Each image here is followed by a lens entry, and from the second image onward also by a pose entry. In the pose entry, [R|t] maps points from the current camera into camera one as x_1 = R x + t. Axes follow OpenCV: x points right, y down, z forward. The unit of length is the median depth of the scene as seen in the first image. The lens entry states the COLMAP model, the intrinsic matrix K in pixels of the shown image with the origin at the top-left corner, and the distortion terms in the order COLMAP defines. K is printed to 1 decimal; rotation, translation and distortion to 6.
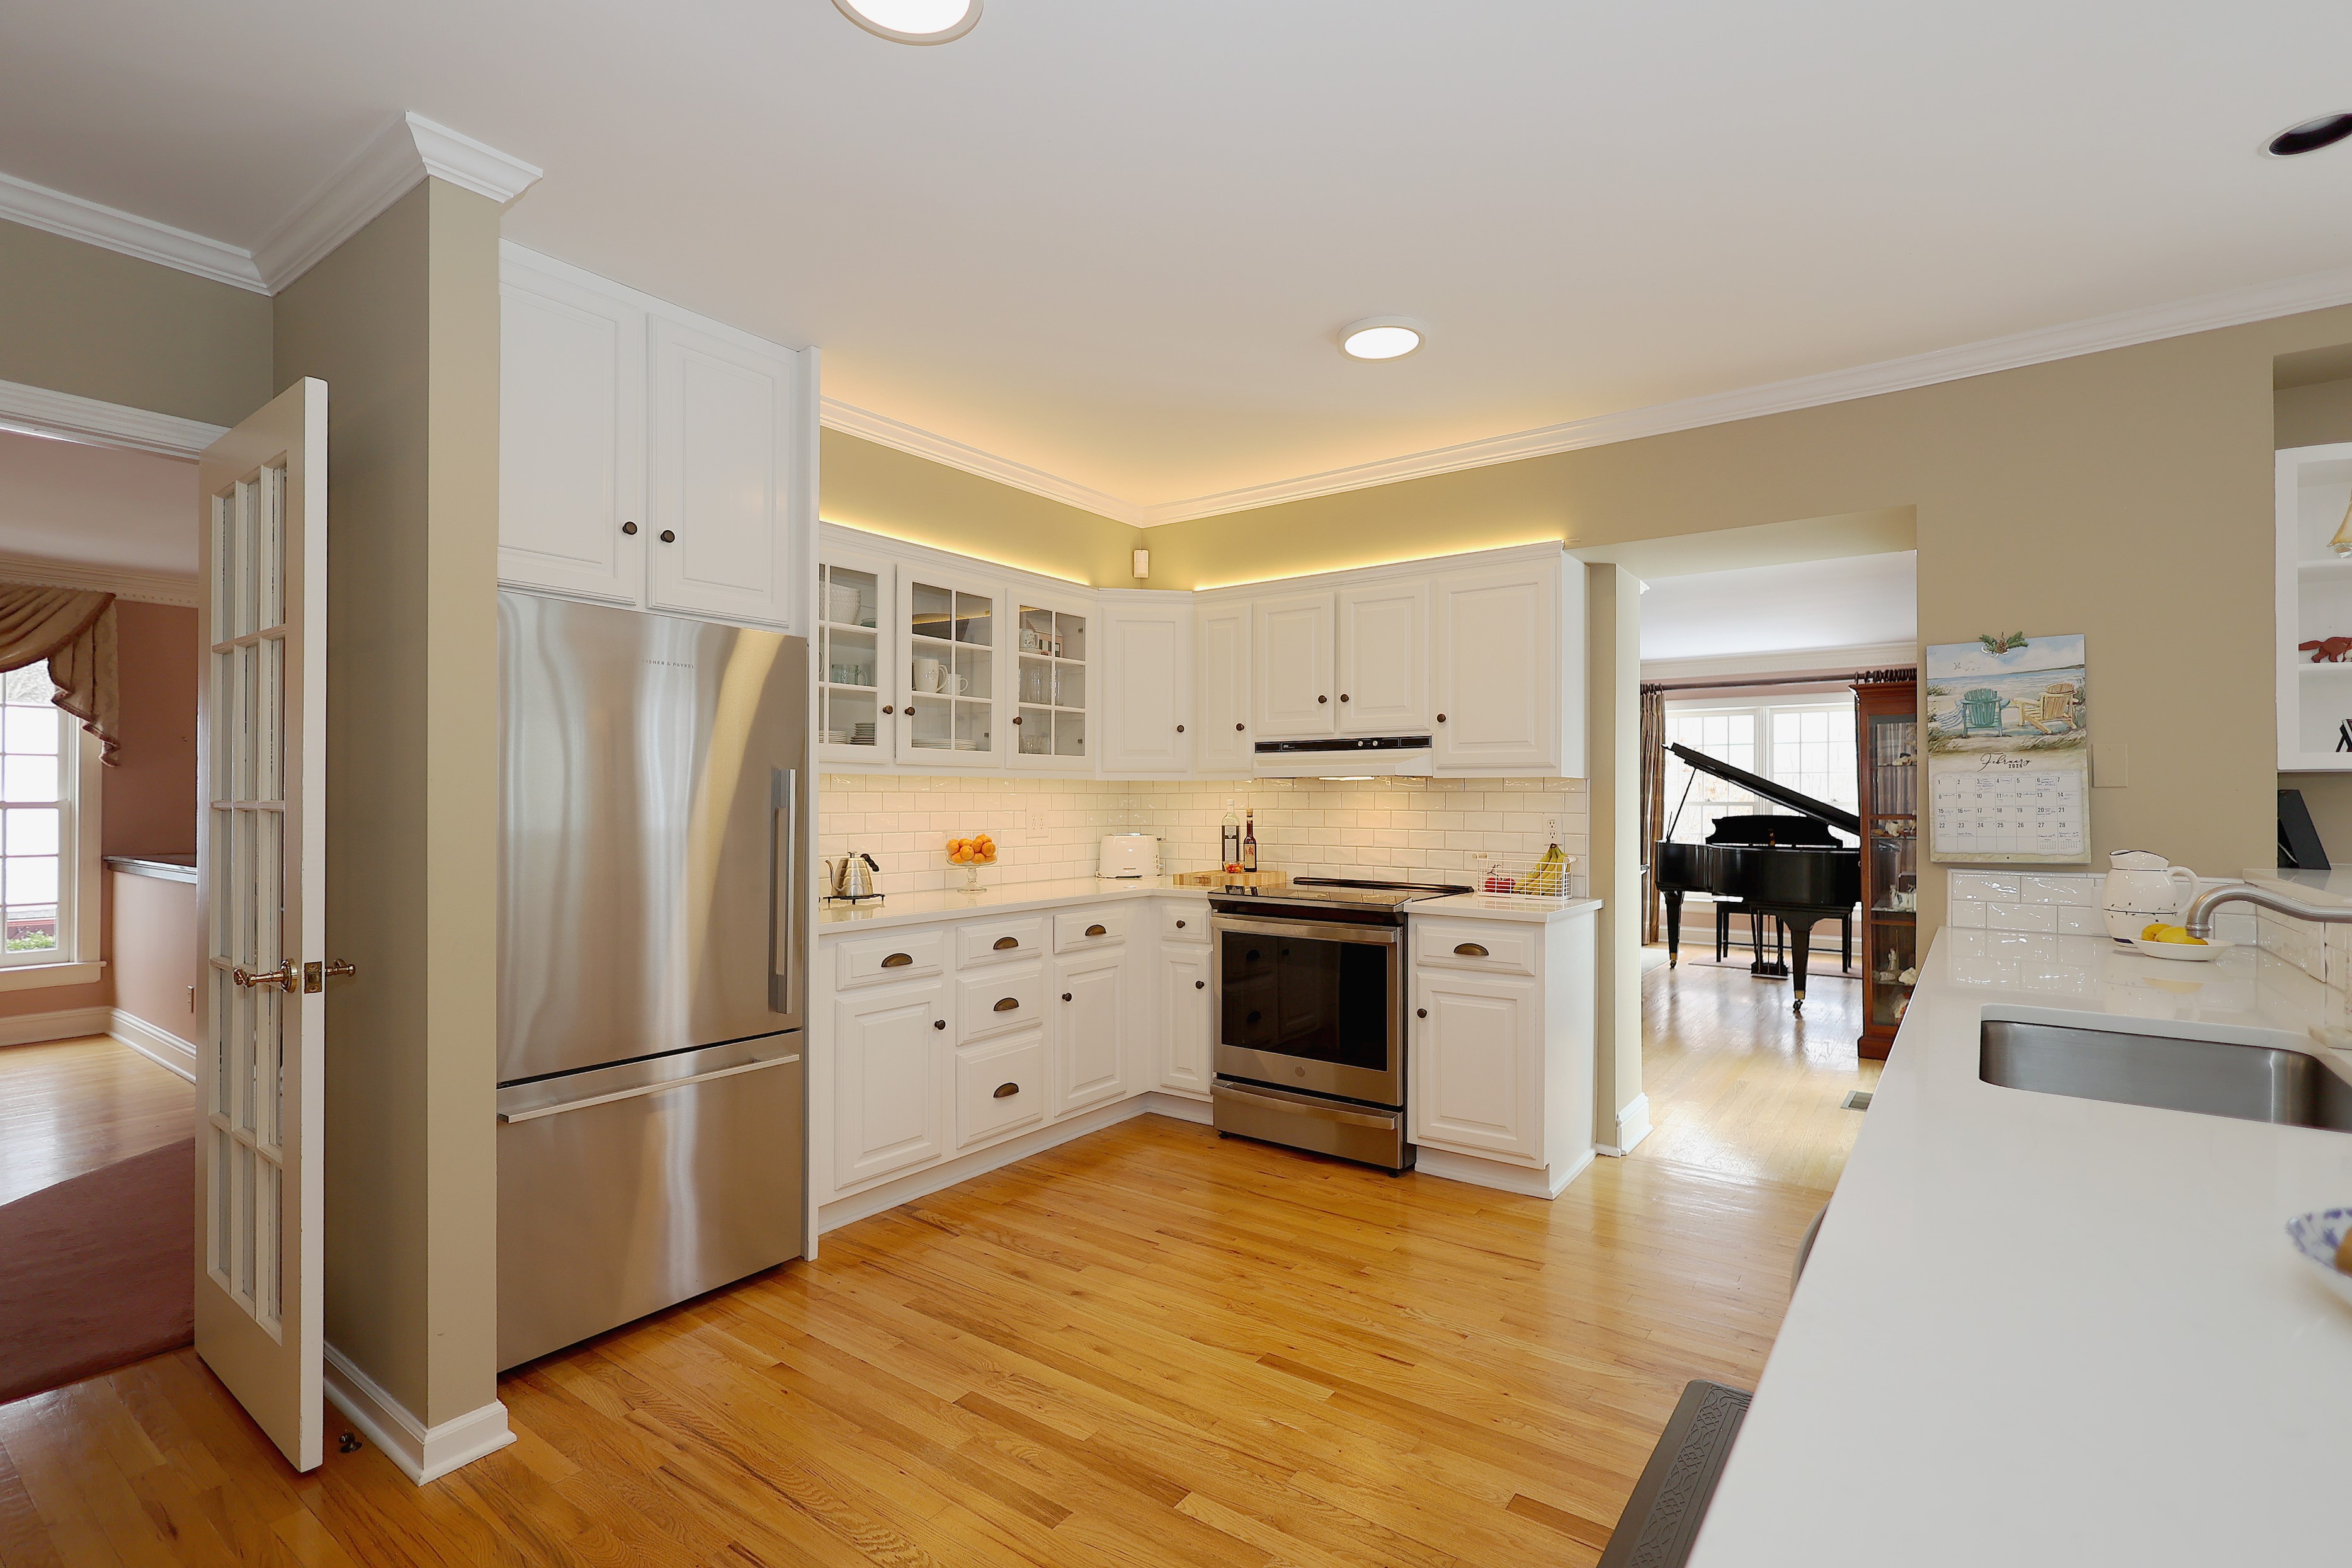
lens RADIAL K [[1092.4, 0, 1174.2], [0, 1092.4, 792.7], [0, 0, 1]] dist [0.000695, 0.001267]
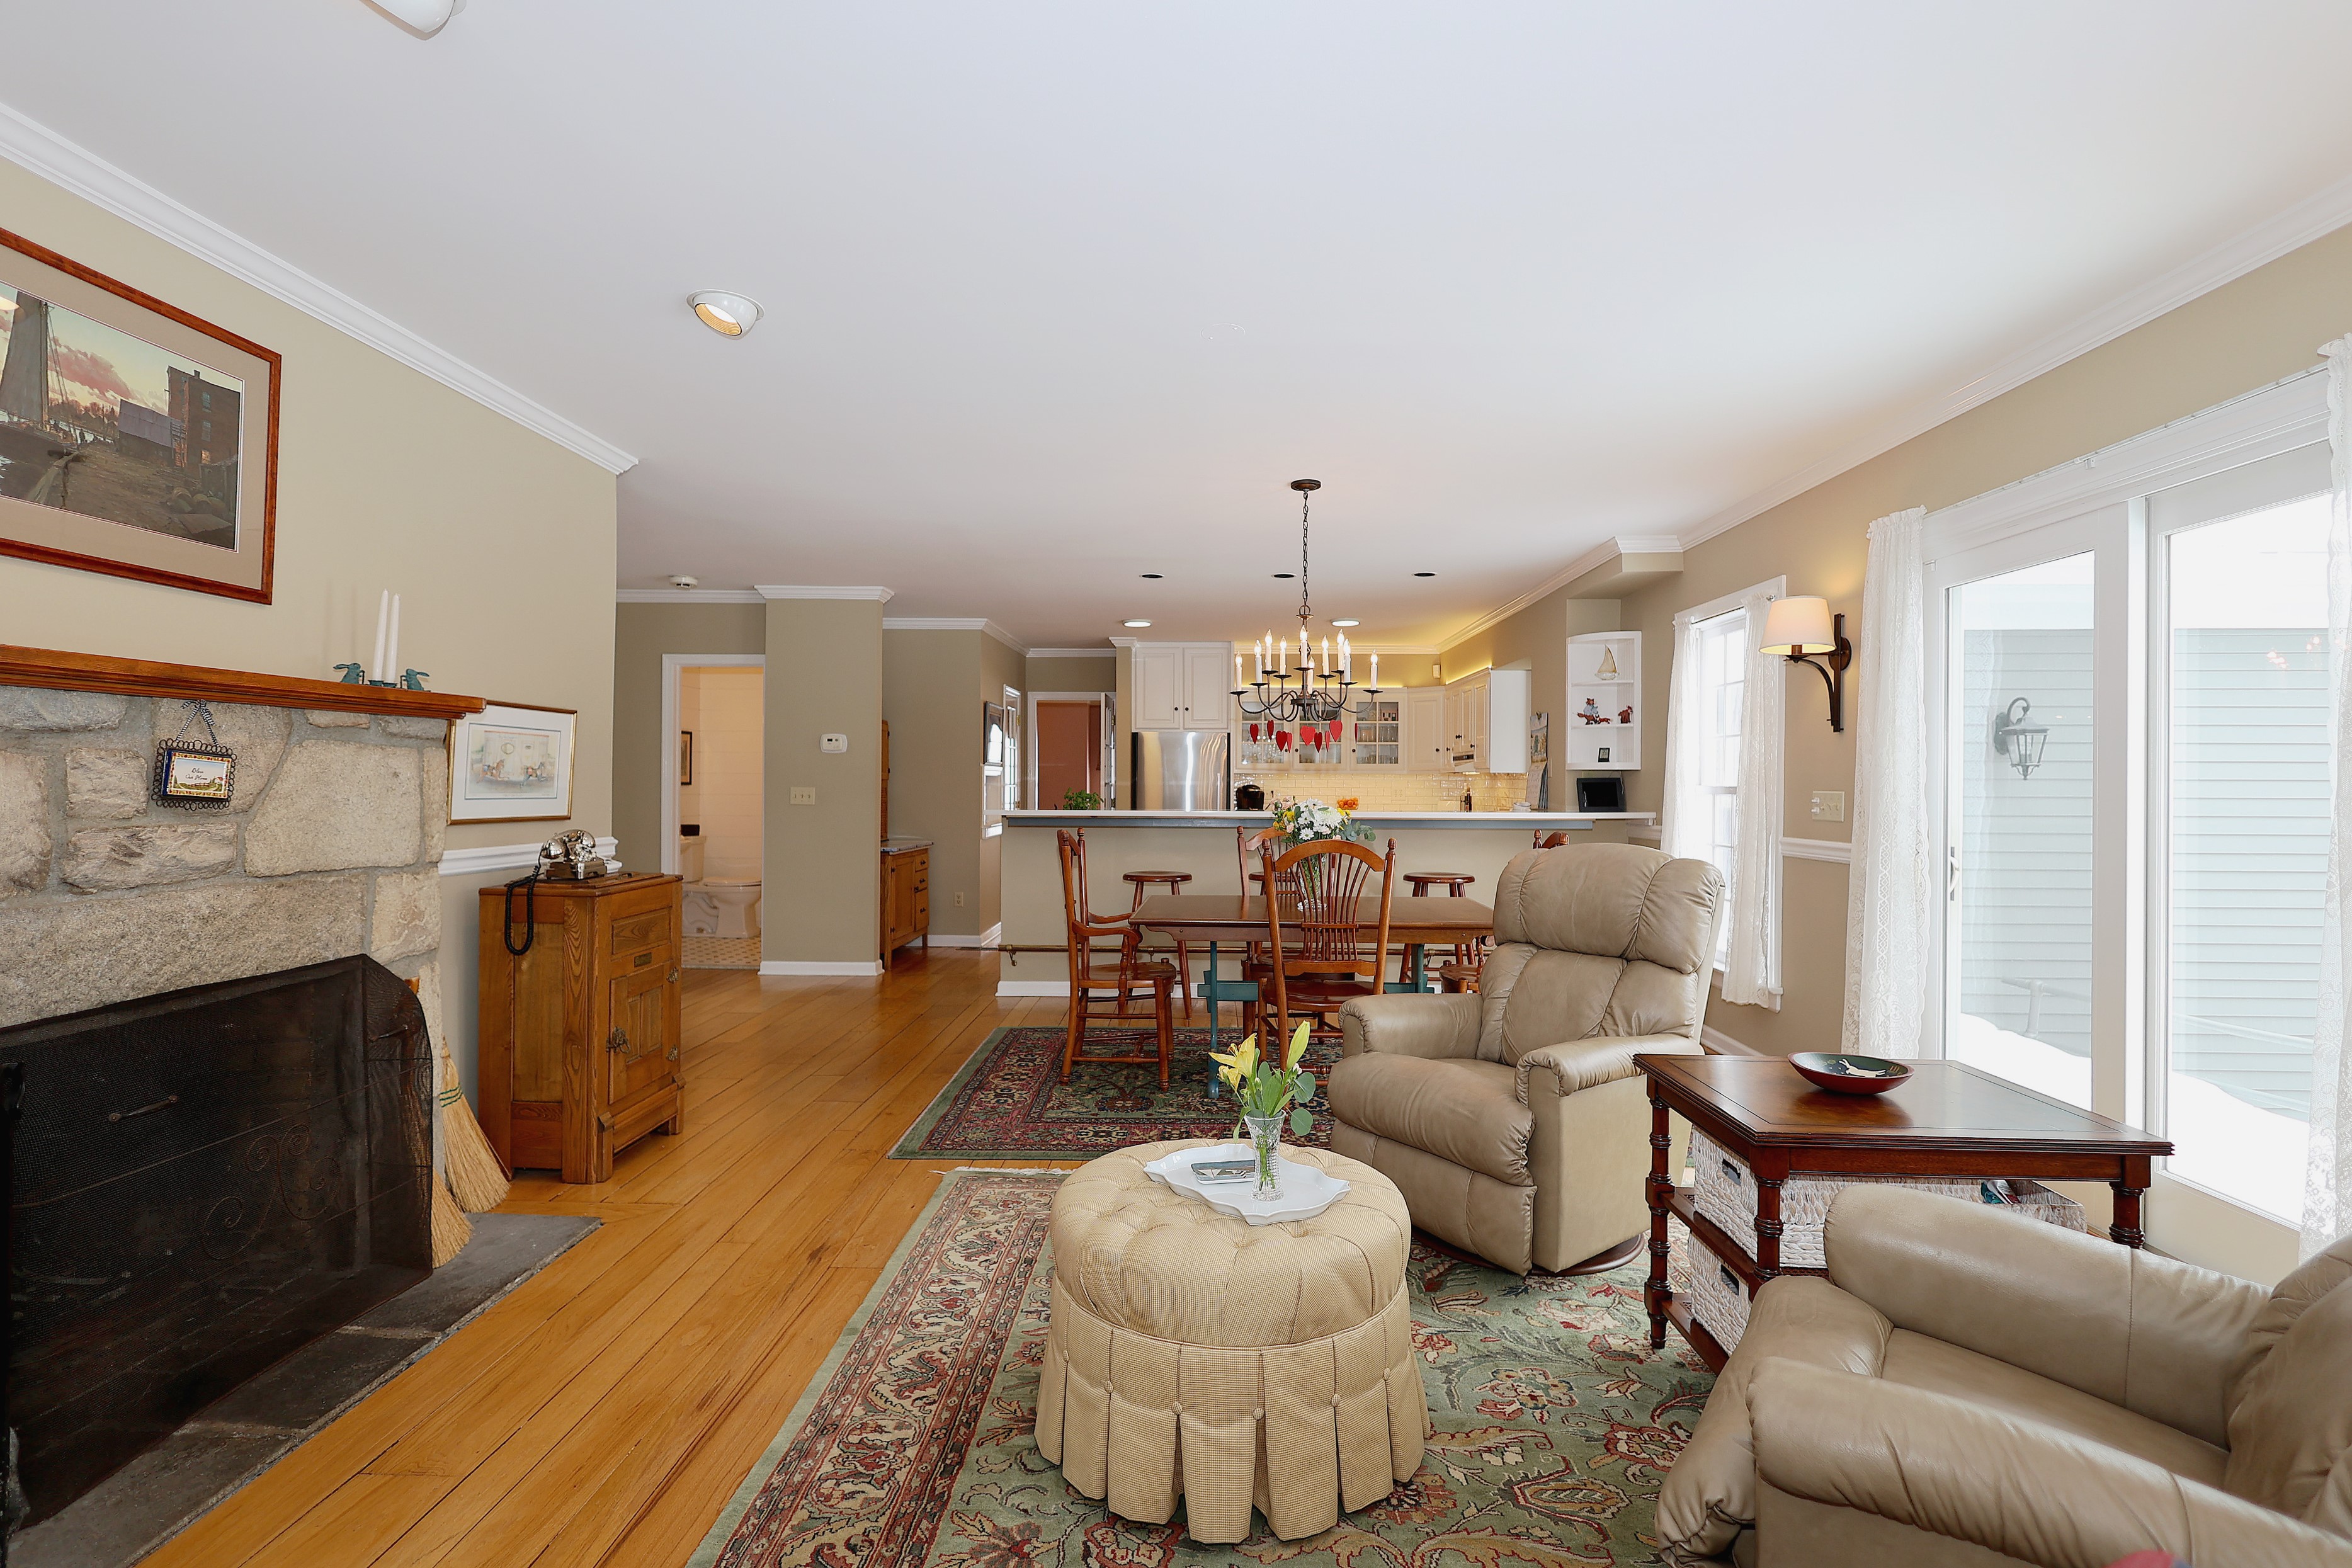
lens RADIAL K [[1092.4, 0, 1179.1], [0, 1092.4, 784.5], [0, 0, 1]] dist [0.000695, 0.001267]
pose [[0.566488, 0.002776, -0.824065, 2.494268], [-0.000165, 0.999995, 0.003256, 0.000889], [0.824070, -0.001709, 0.566485, -1.047176]]
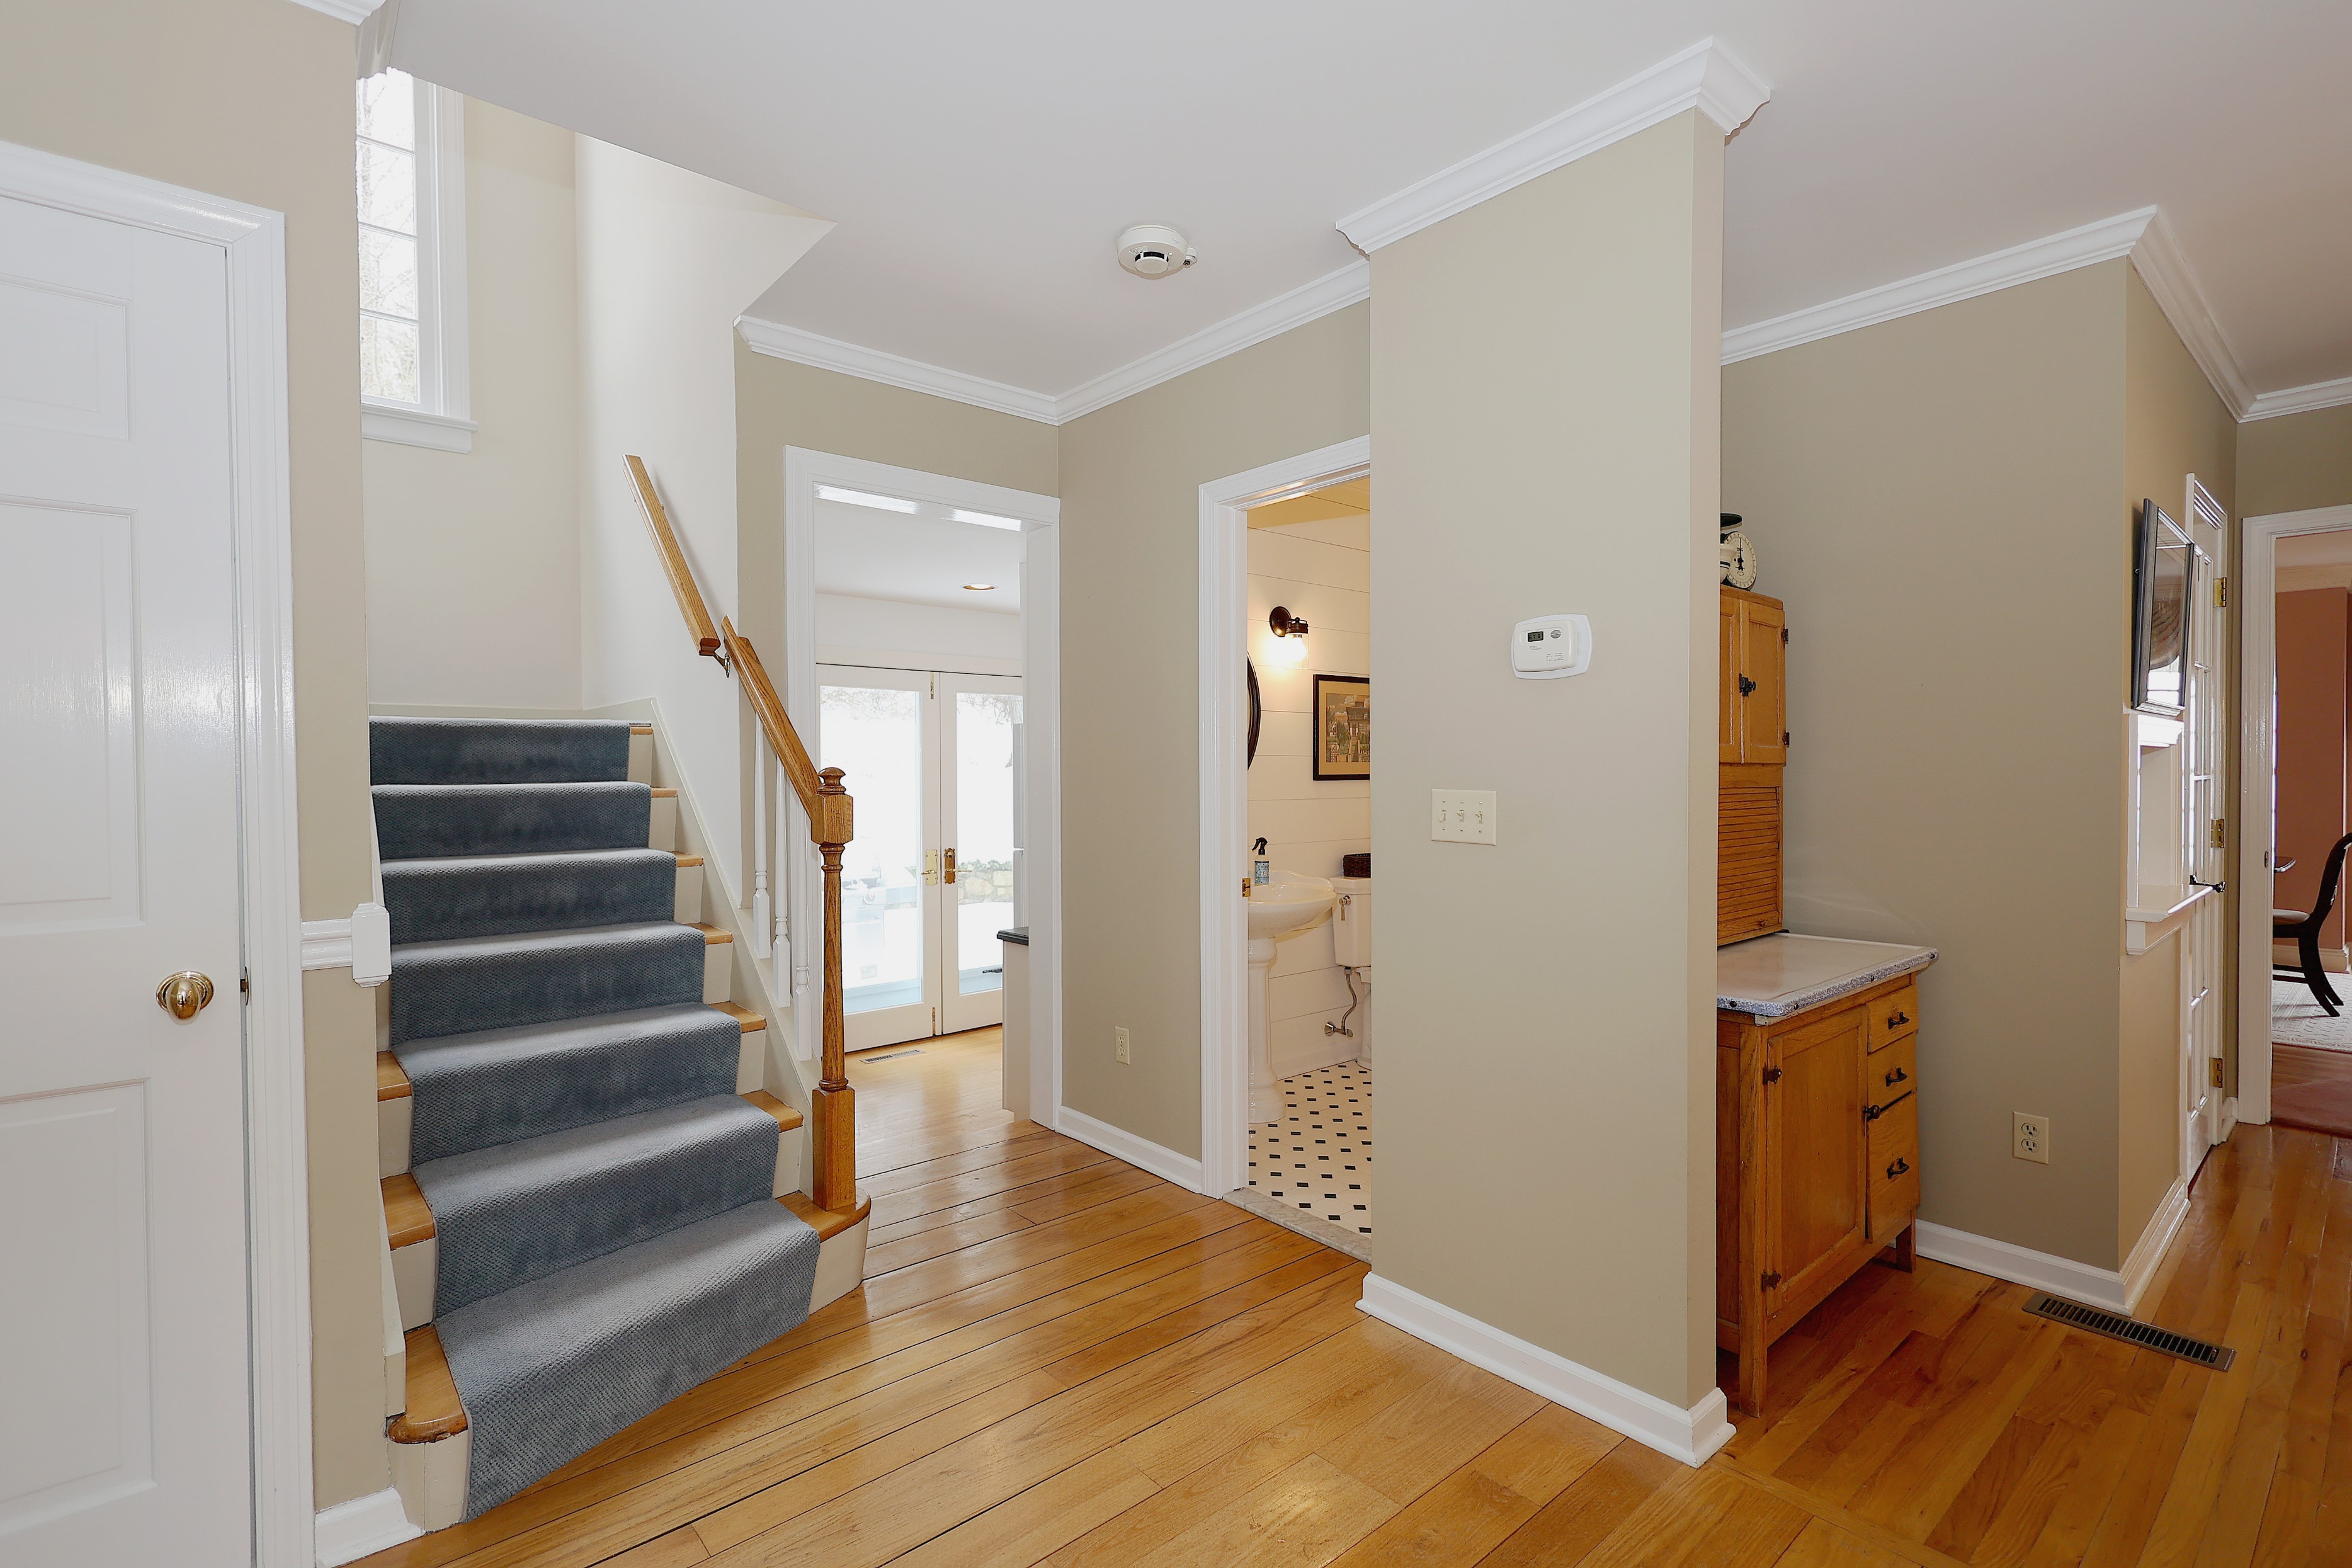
lens RADIAL K [[1092.4, 0, 1165.3], [0, 1092.4, 792.2], [0, 0, 1]] dist [0.000695, 0.001267]
pose [[-0.224751, 0.018600, -0.974239, 0.704560], [0.010122, 0.999808, 0.016753, 0.002097], [0.974364, -0.006096, -0.224896, -0.338424]]
